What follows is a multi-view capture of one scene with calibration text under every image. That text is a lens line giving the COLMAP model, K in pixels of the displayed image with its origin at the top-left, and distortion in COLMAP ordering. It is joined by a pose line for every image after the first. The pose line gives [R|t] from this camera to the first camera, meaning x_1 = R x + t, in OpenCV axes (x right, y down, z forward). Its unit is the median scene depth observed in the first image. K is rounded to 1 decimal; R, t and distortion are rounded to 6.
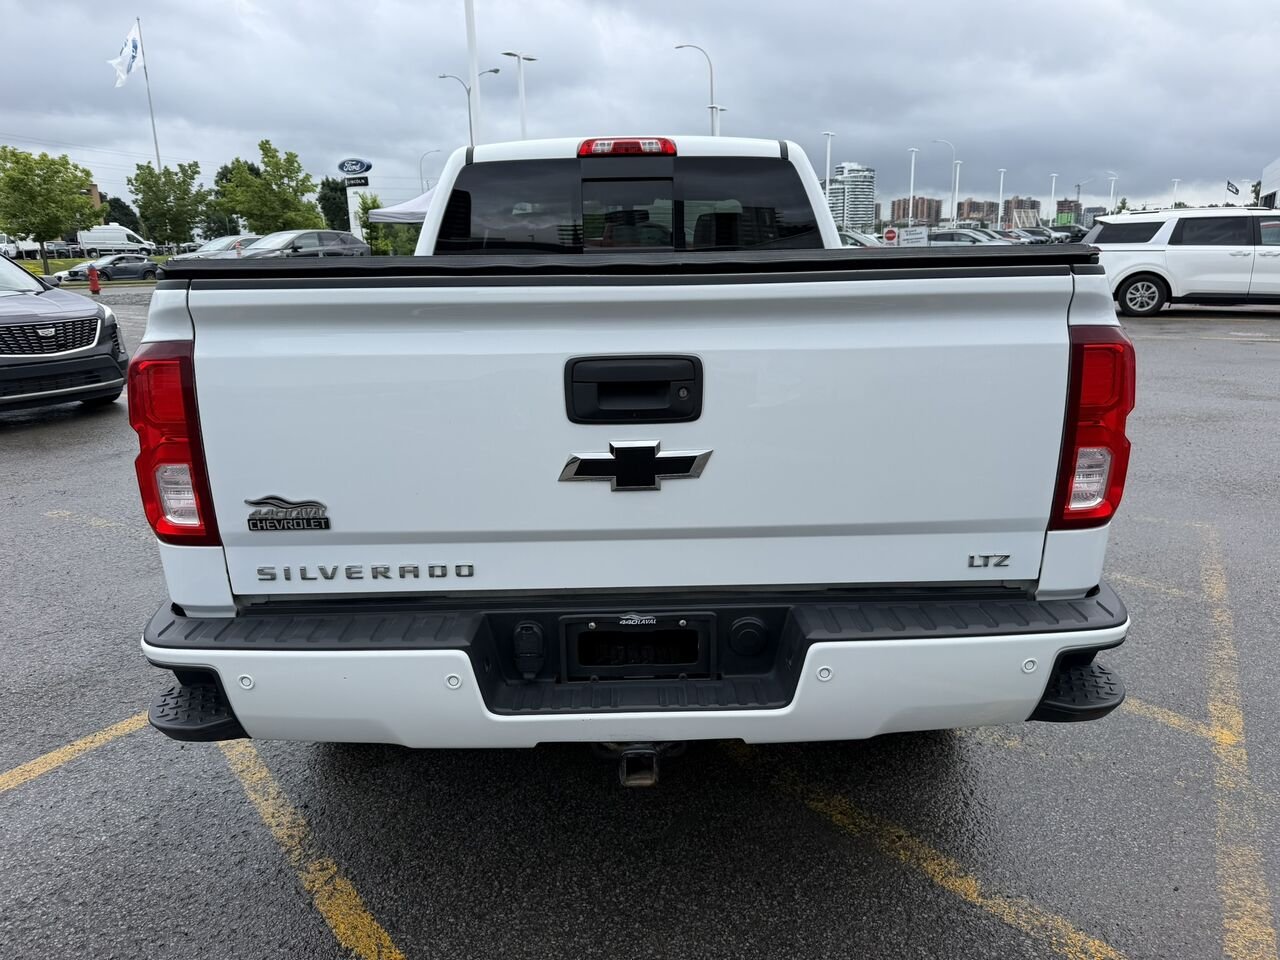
lens RADIAL K [[910.5, 0, 634.6], [0, 910.5, 481.0], [0, 0, 1]] dist [0.059526, -0.073600]
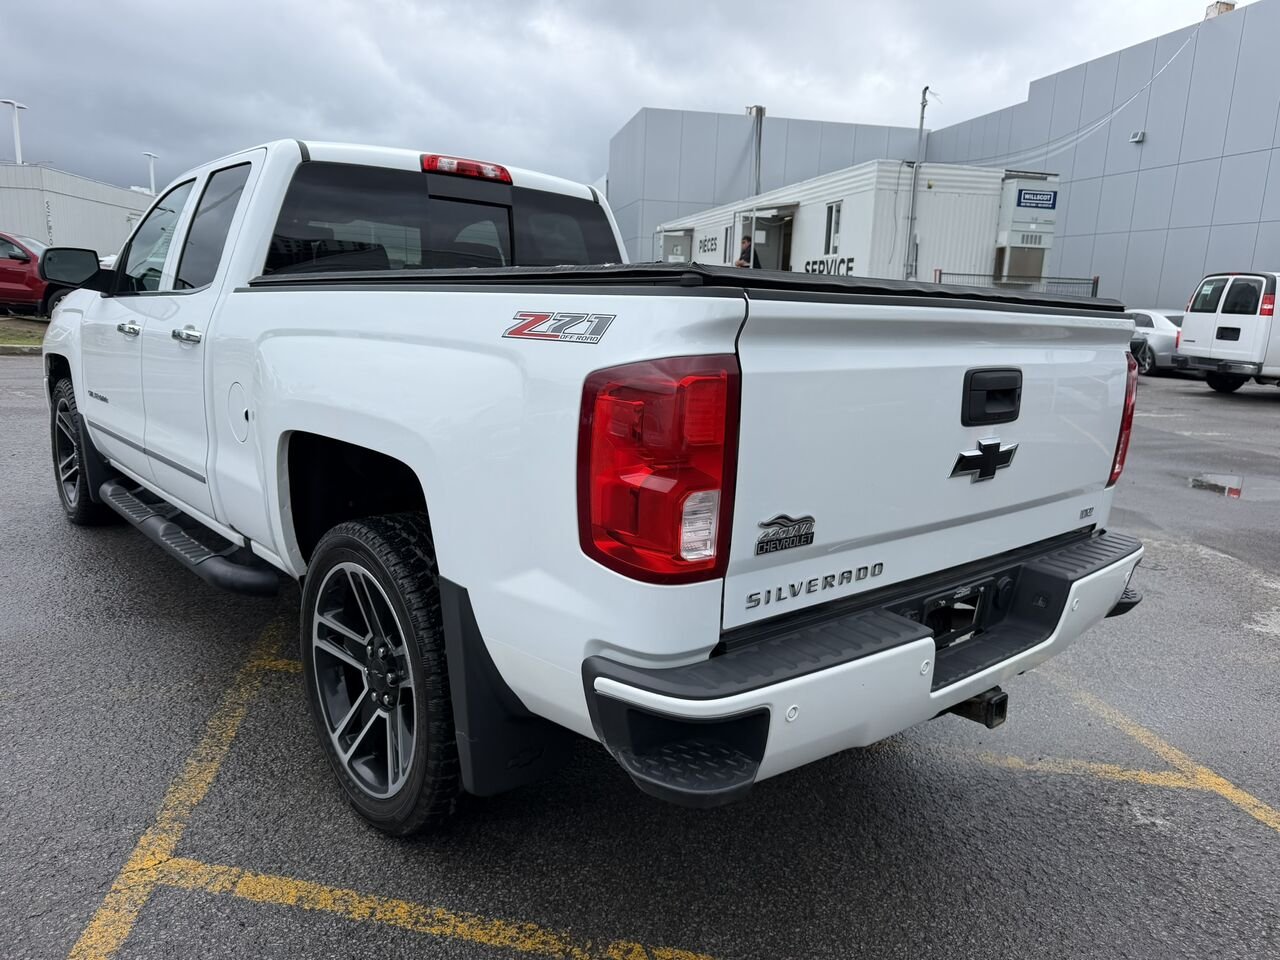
lens RADIAL K [[918.4, 0, 633.9], [0, 918.4, 460.2], [0, 0, 1]] dist [0.032148, -0.001376]
pose [[0.755457, -0.062027, 0.652256, -1.095555], [0.102117, 0.994490, -0.023702, -0.032495], [-0.647191, 0.084512, 0.757629, 0.351229]]
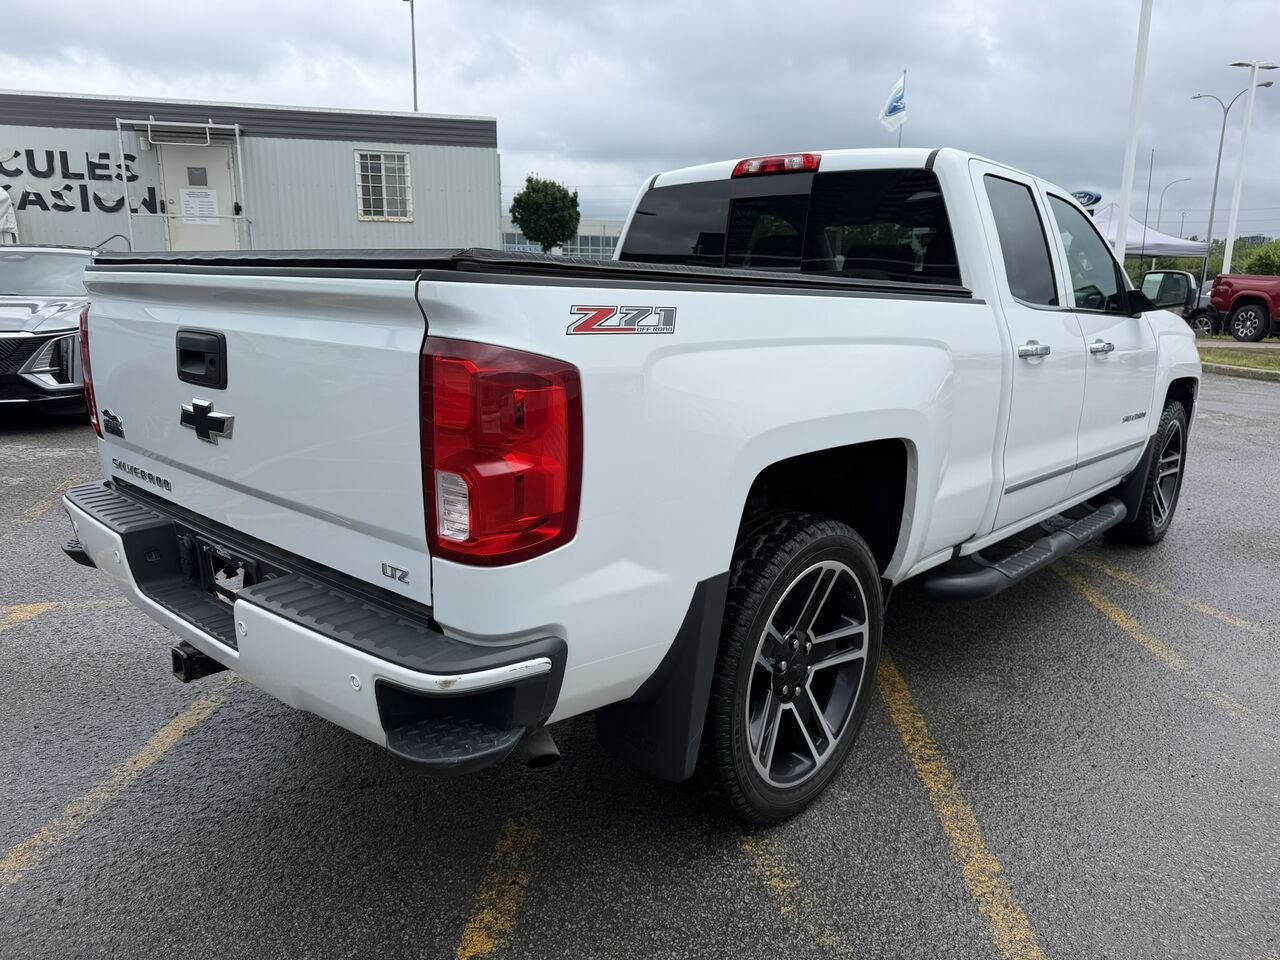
lens RADIAL K [[910.5, 0, 634.6], [0, 910.5, 481.0], [0, 0, 1]] dist [0.059526, -0.073600]
pose [[0.729137, 0.175399, -0.661509, 1.197023], [-0.198997, 0.979172, 0.040287, -0.097506], [0.654797, 0.102264, 0.748854, 0.435072]]
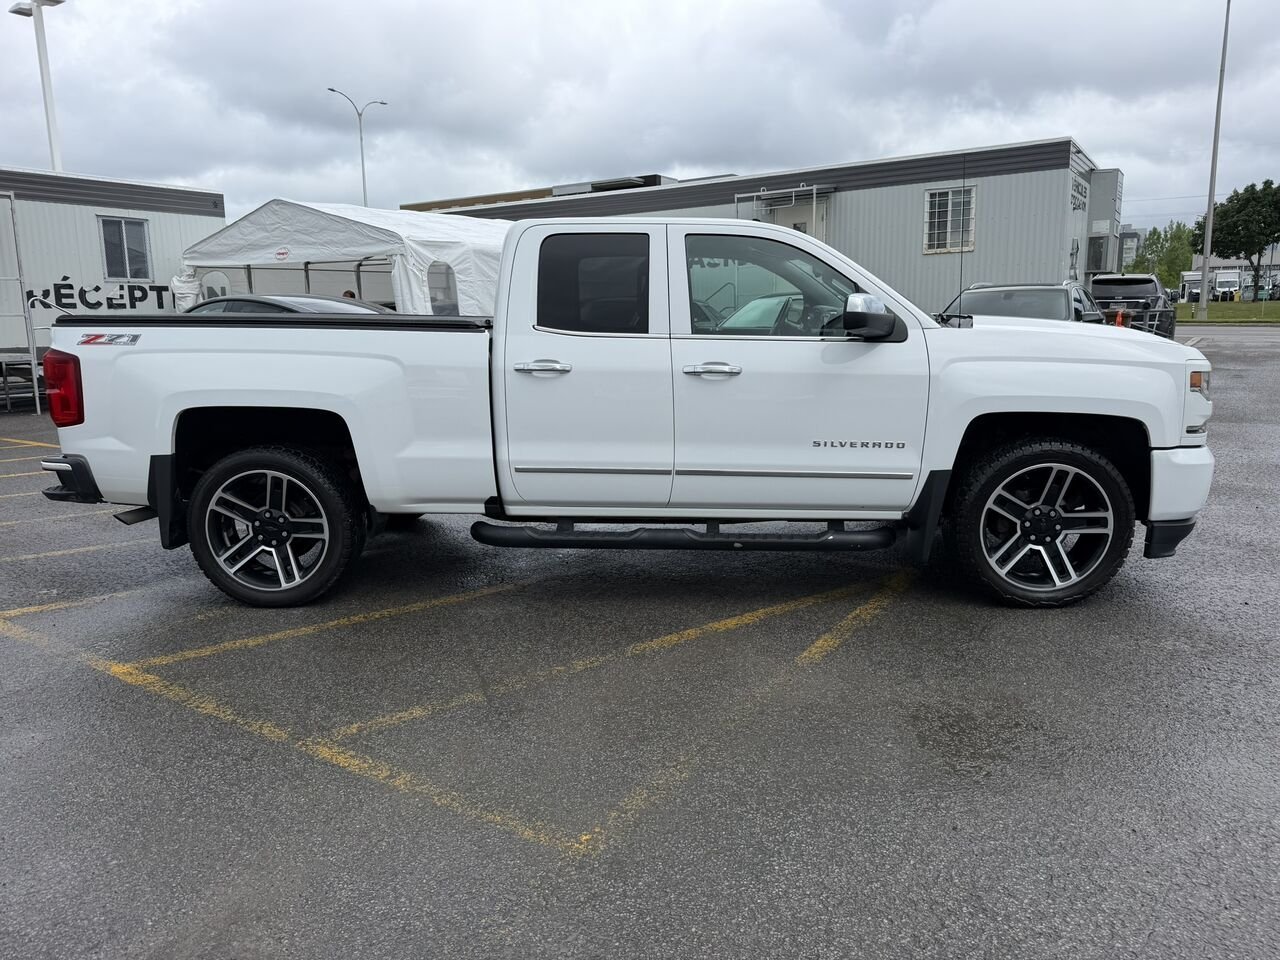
lens RADIAL K [[910.5, 0, 634.6], [0, 910.5, 481.0], [0, 0, 1]] dist [0.059526, -0.073600]
pose [[-0.065640, 0.205136, -0.976530, 4.229845], [-0.231921, 0.948704, 0.214880, -1.205498], [0.970517, 0.240582, -0.014697, 4.340291]]
